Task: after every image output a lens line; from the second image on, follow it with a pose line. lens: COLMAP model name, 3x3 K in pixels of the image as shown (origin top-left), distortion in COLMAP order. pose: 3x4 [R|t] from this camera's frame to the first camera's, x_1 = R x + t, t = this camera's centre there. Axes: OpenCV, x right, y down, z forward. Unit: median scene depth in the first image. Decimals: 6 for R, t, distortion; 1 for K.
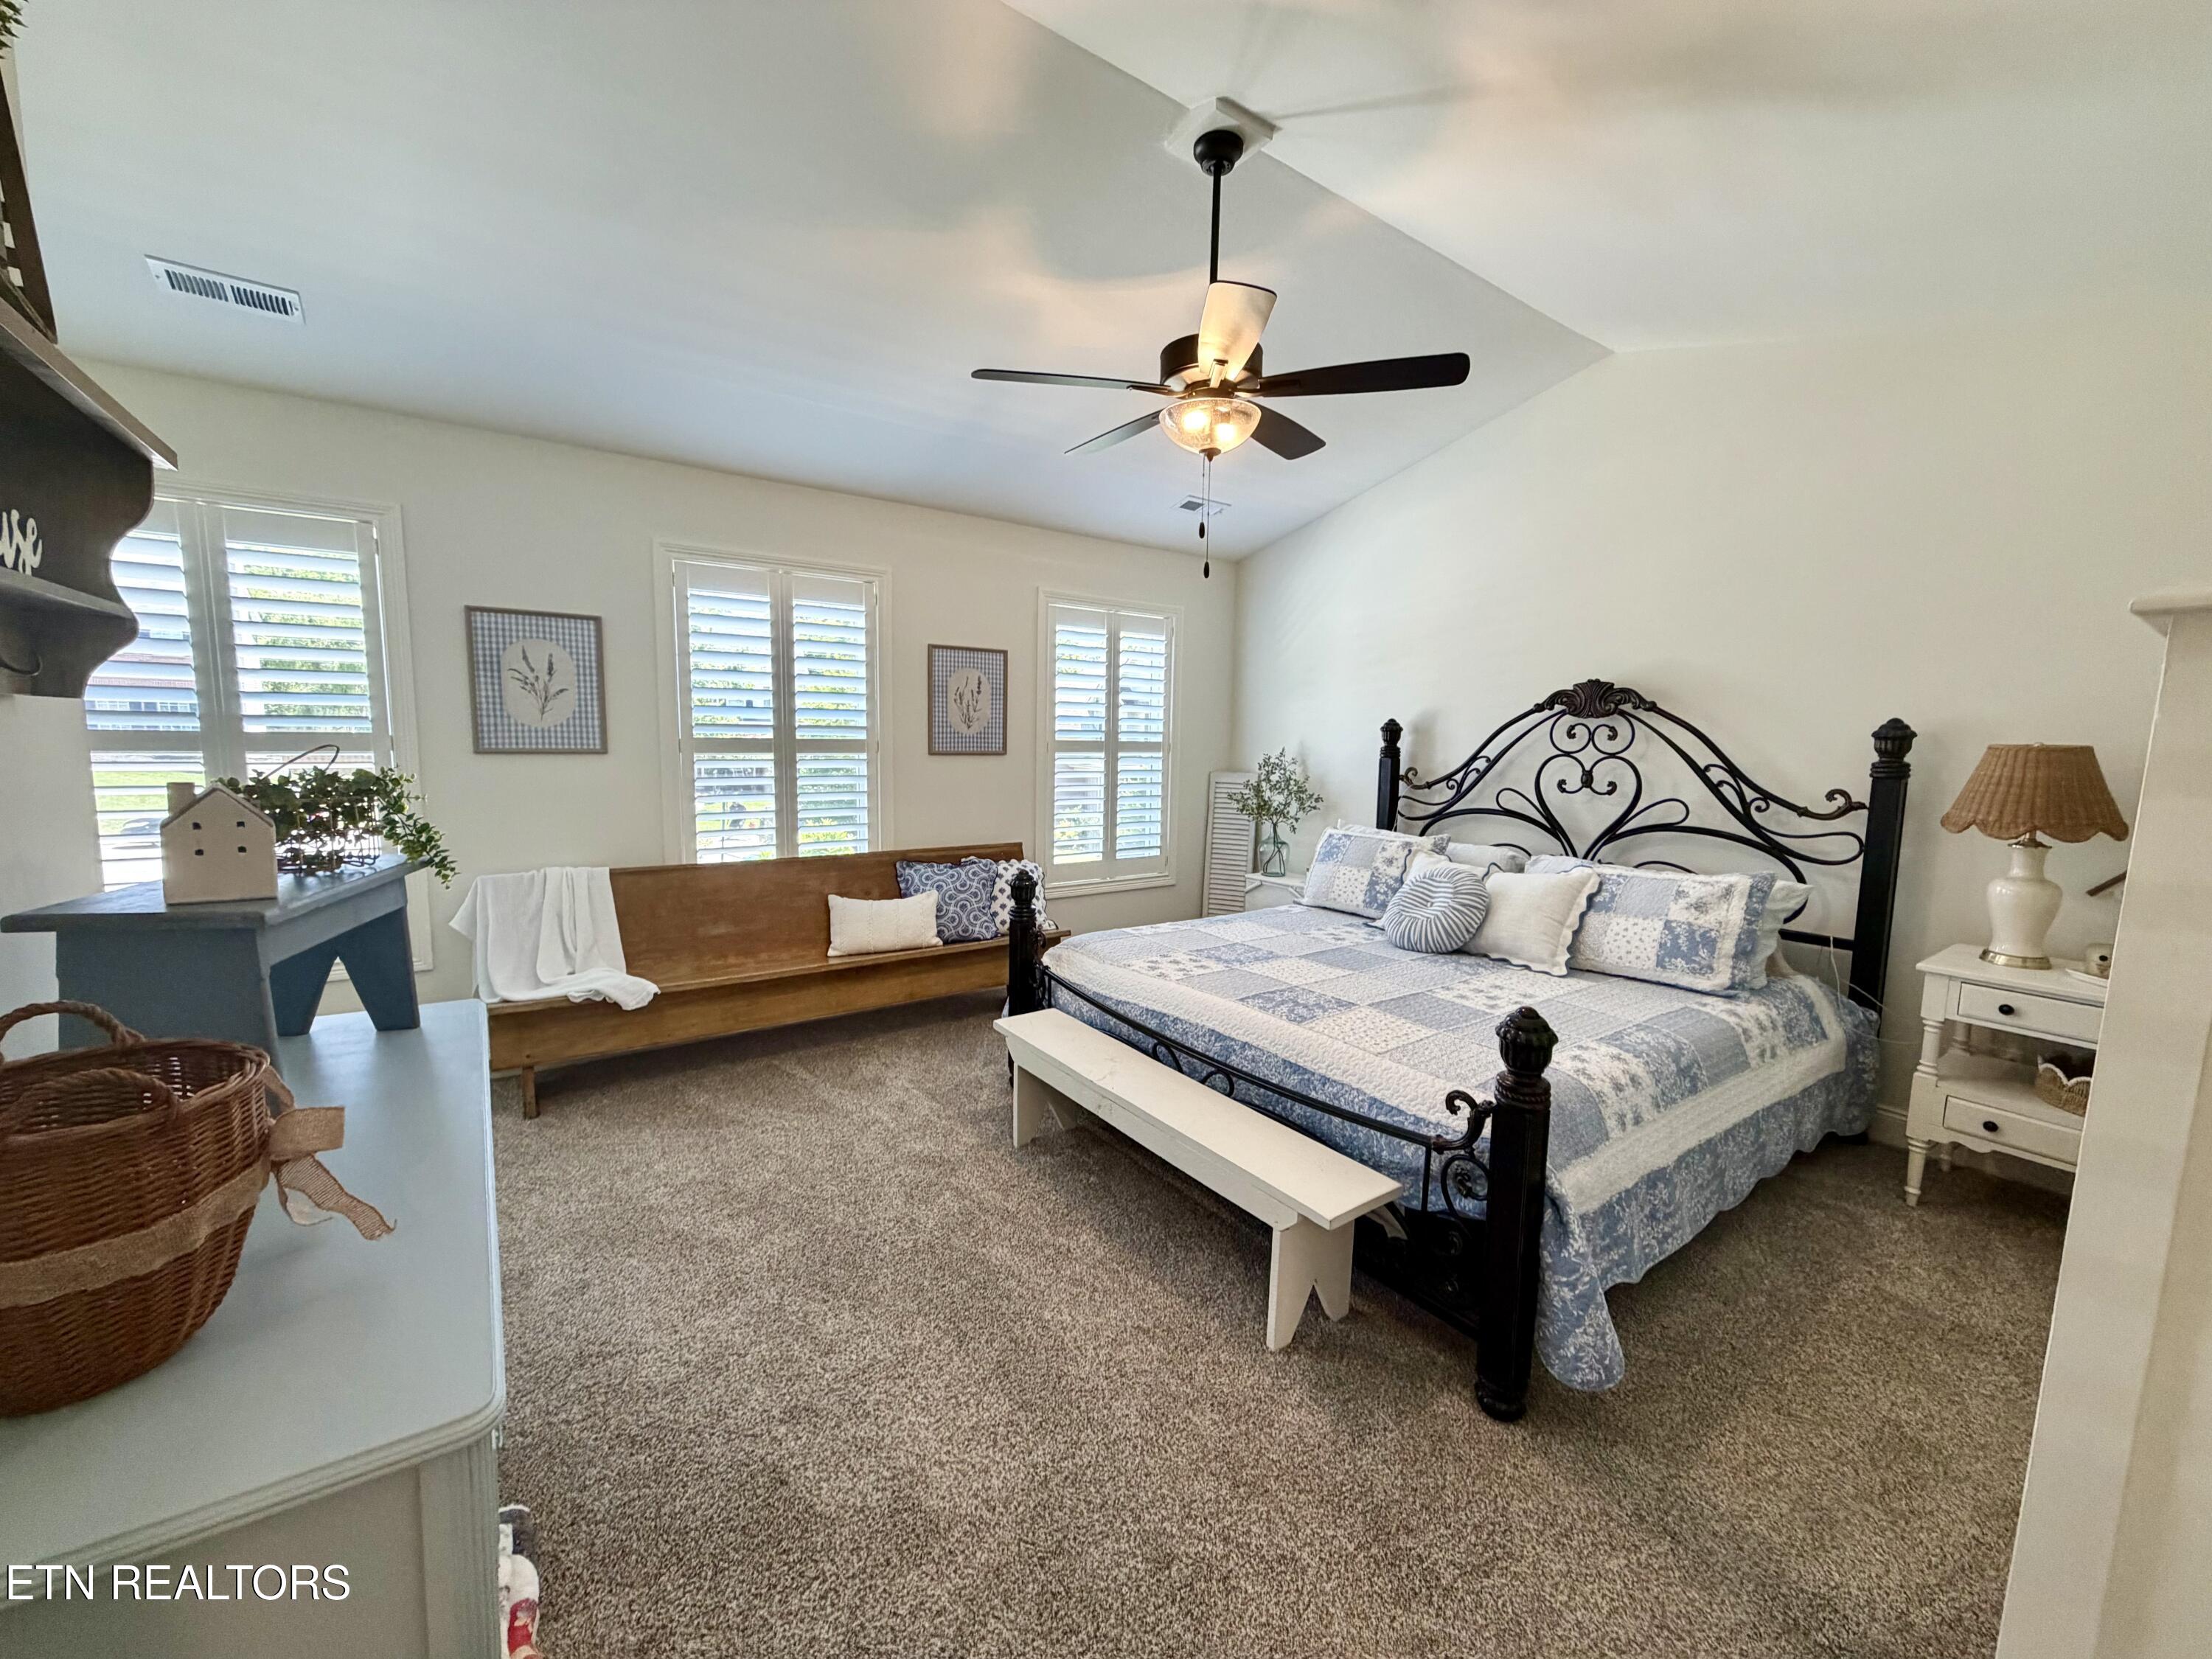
lens RADIAL K [[876.5, 0, 1099.4], [0, 876.5, 832.4], [0, 0, 1]] dist [0.002067, -0.000633]
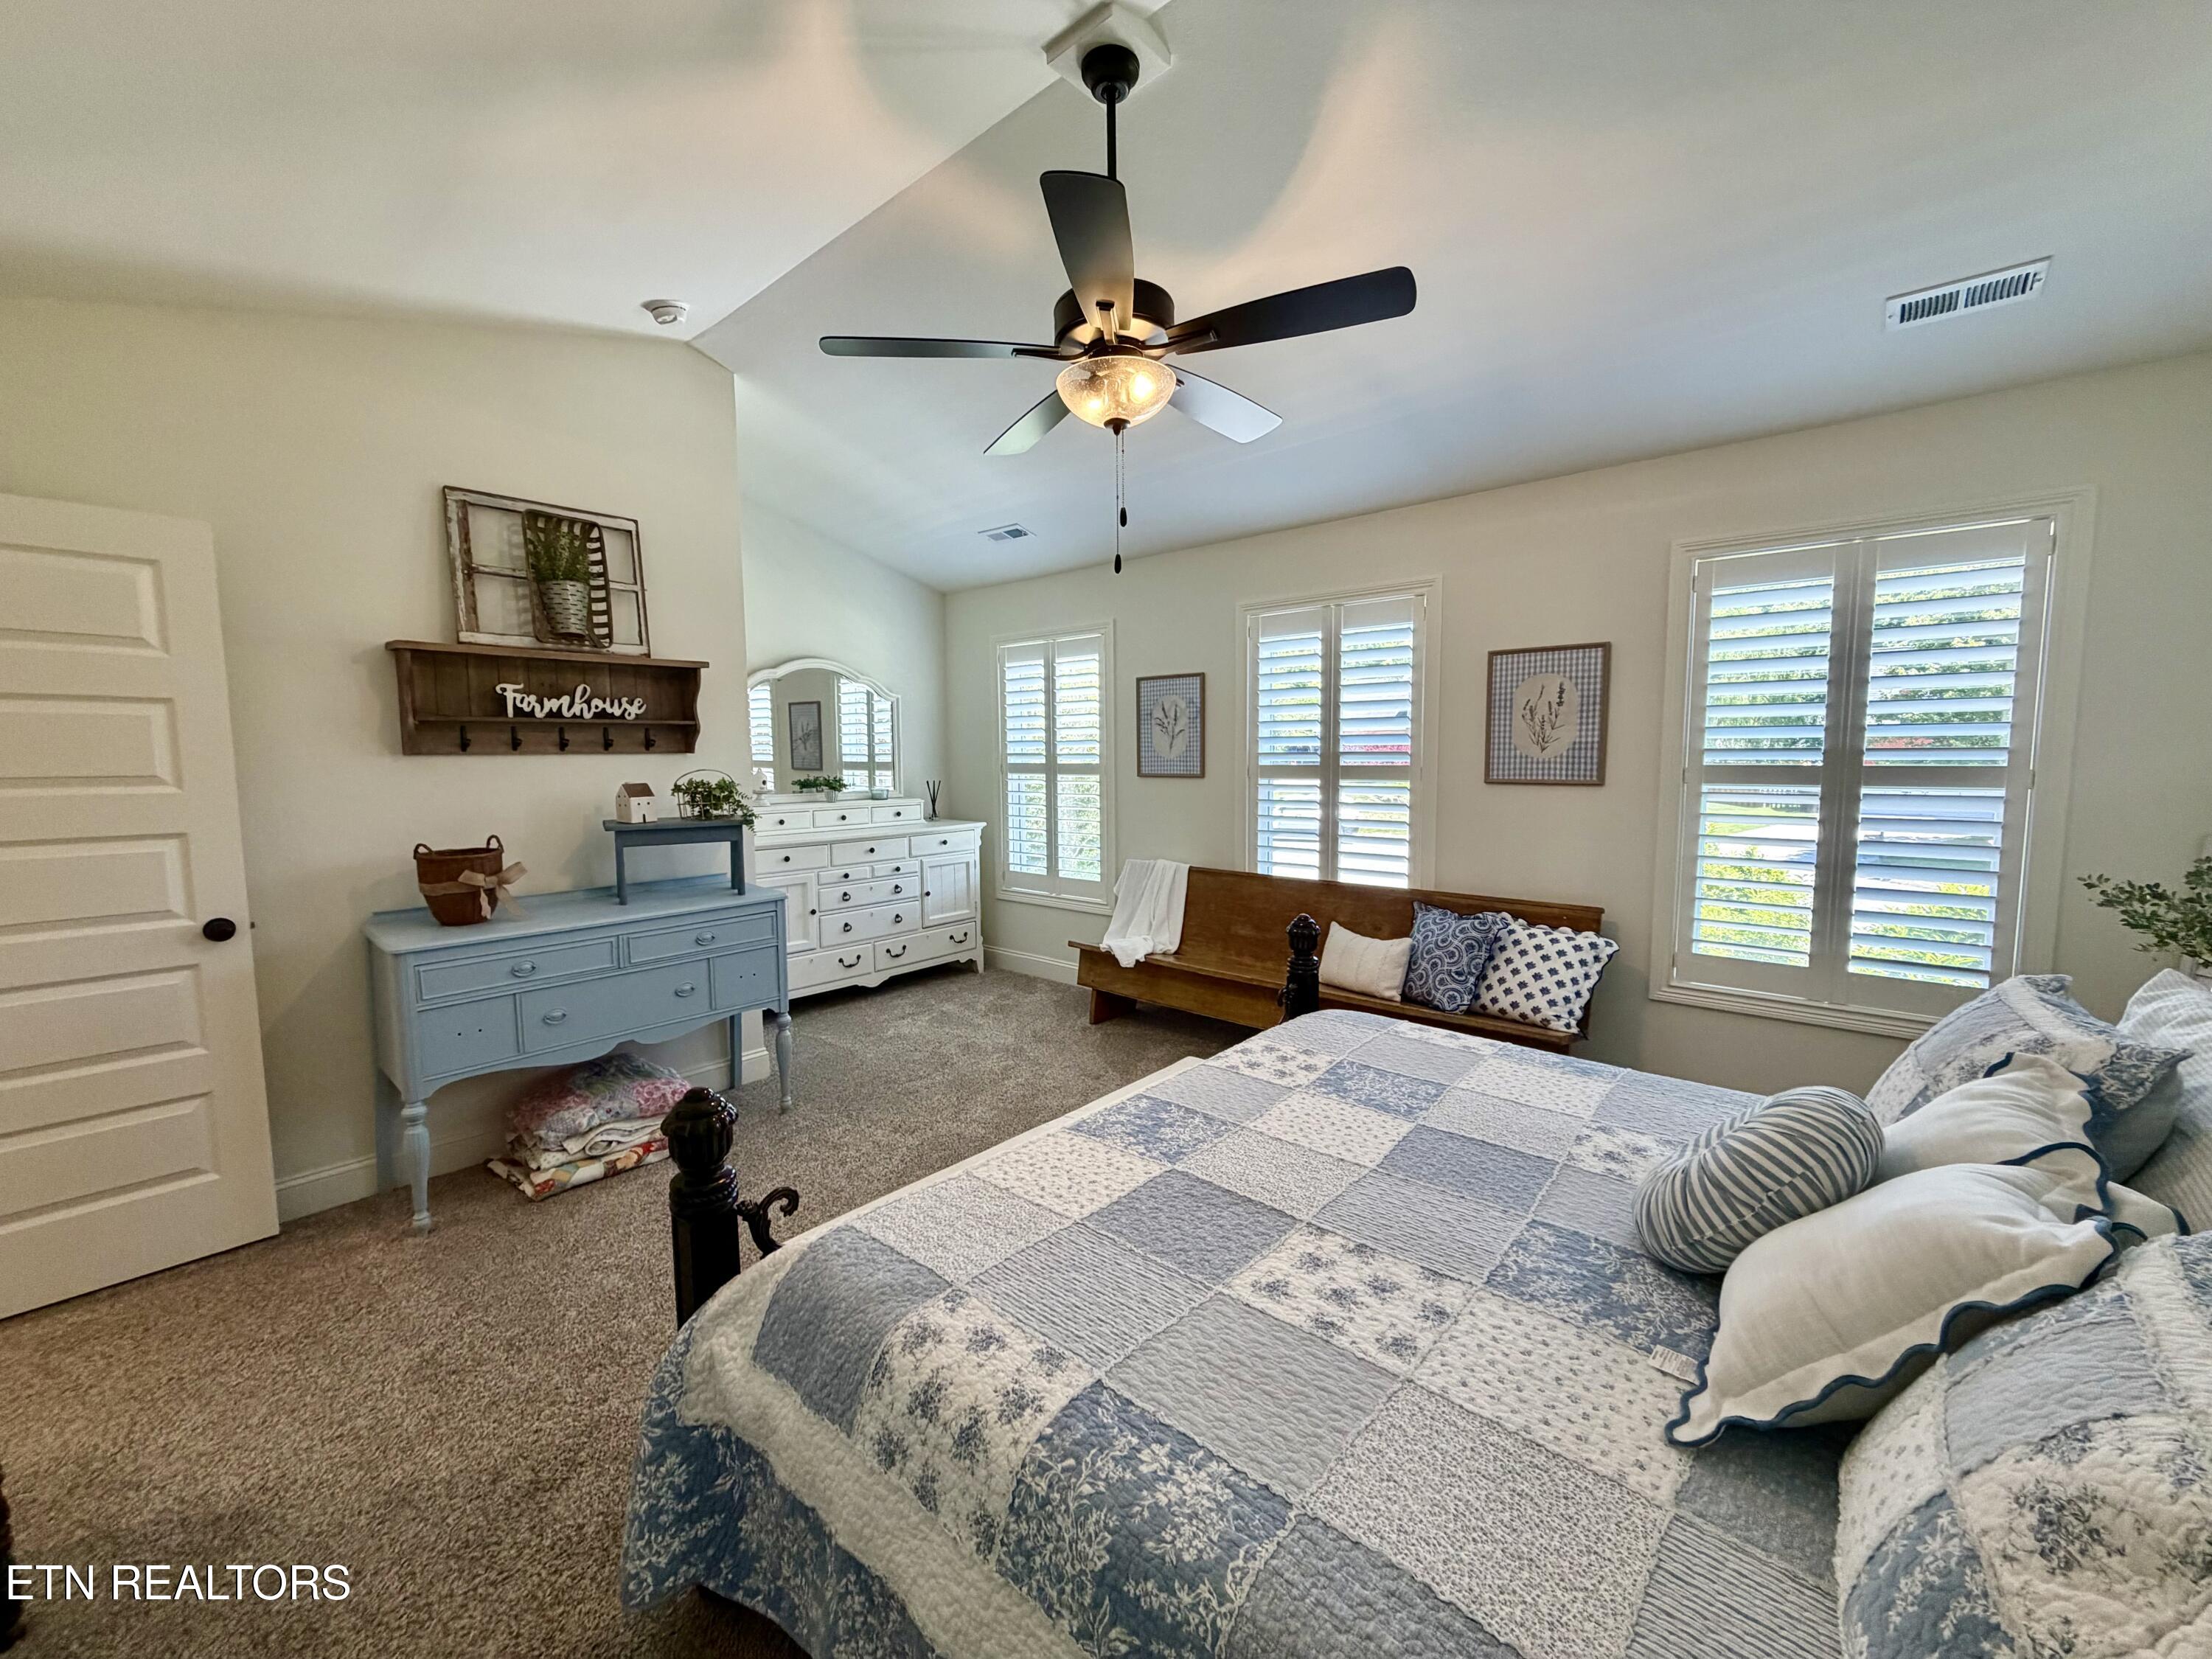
lens RADIAL K [[876.5, 0, 1100.6], [0, 876.5, 831.9], [0, 0, 1]] dist [0.002067, -0.000633]
pose [[0.218711, 0.066927, -0.973492, 0.605671], [-0.097600, 0.994143, 0.046419, -0.051501], [0.970896, 0.084861, 0.223962, 0.518053]]
